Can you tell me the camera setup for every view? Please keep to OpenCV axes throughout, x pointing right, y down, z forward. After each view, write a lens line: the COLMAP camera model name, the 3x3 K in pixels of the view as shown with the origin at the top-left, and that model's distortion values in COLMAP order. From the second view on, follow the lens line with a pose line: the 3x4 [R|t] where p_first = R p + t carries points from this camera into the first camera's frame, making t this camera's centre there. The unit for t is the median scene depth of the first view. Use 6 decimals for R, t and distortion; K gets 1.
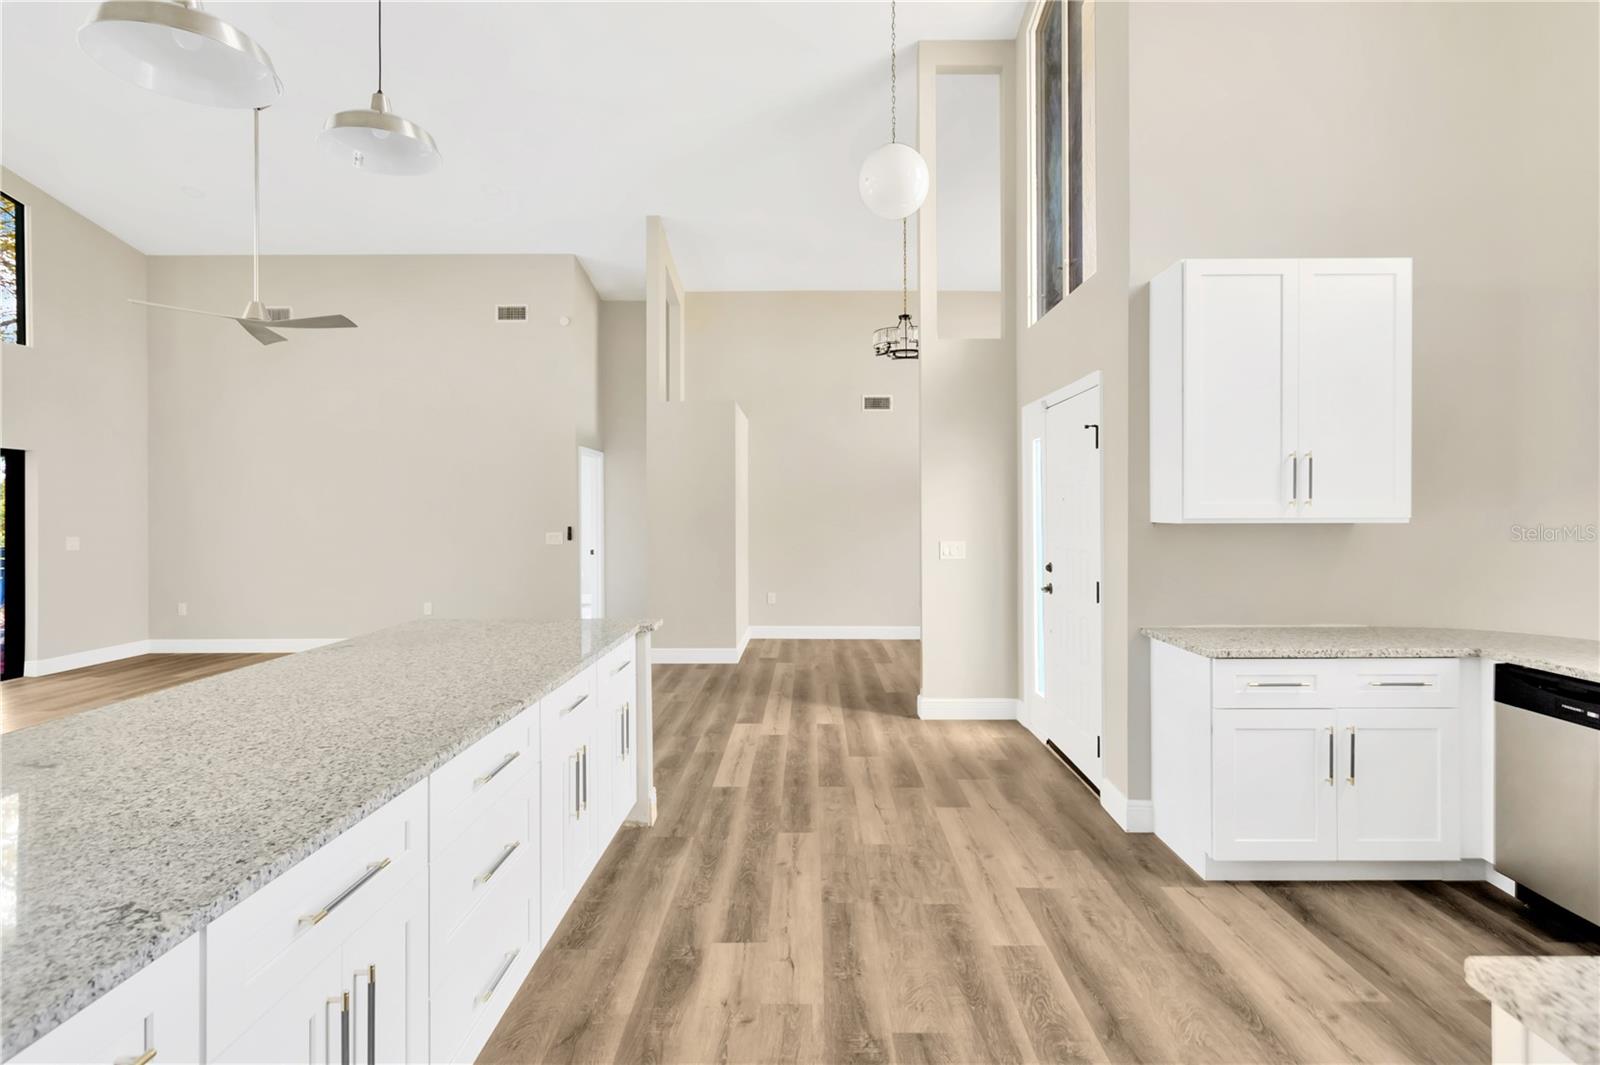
lens RADIAL K [[799.9, 0, 807.0], [0, 799.9, 514.0], [0, 0, 1]] dist [-0.000862, 0.000090]
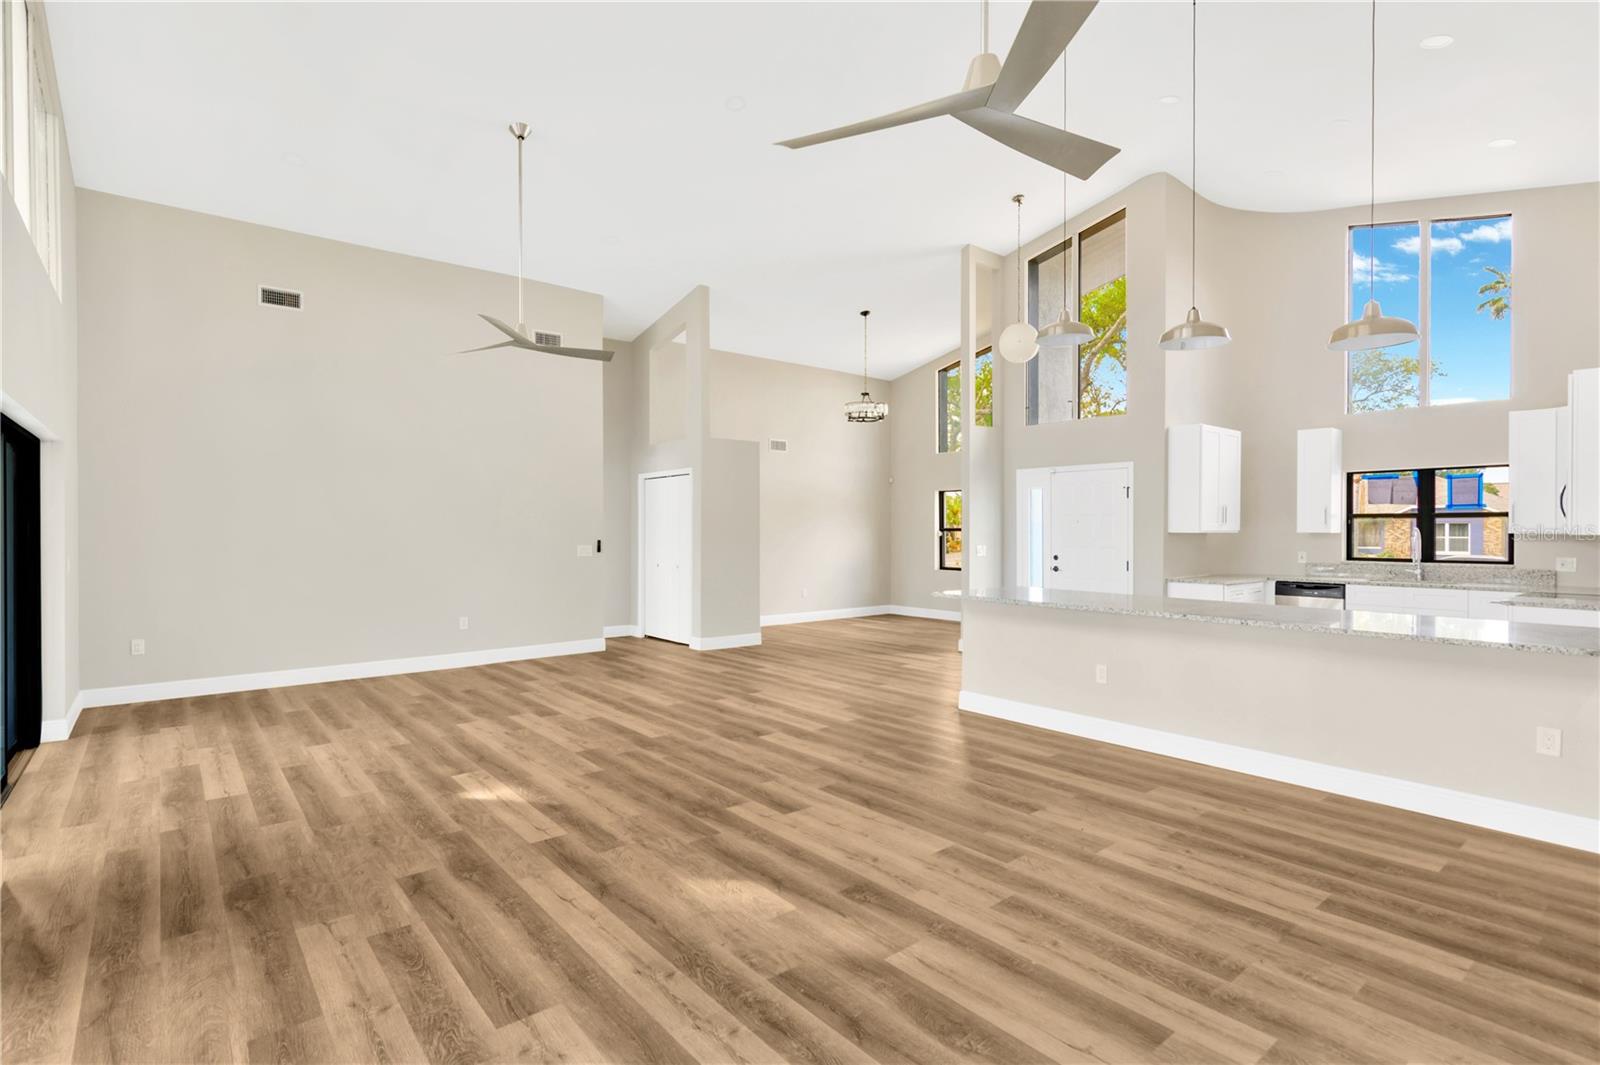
lens RADIAL K [[785.7, 0, 804.7], [0, 785.7, 538.0], [0, 0, 1]] dist [-0.001362, 0.000078]
pose [[0.764765, -0.002937, 0.644302, -1.643595], [-0.001644, 0.999977, 0.006509, 0.011739], [-0.644307, -0.006038, 0.764743, -0.039156]]
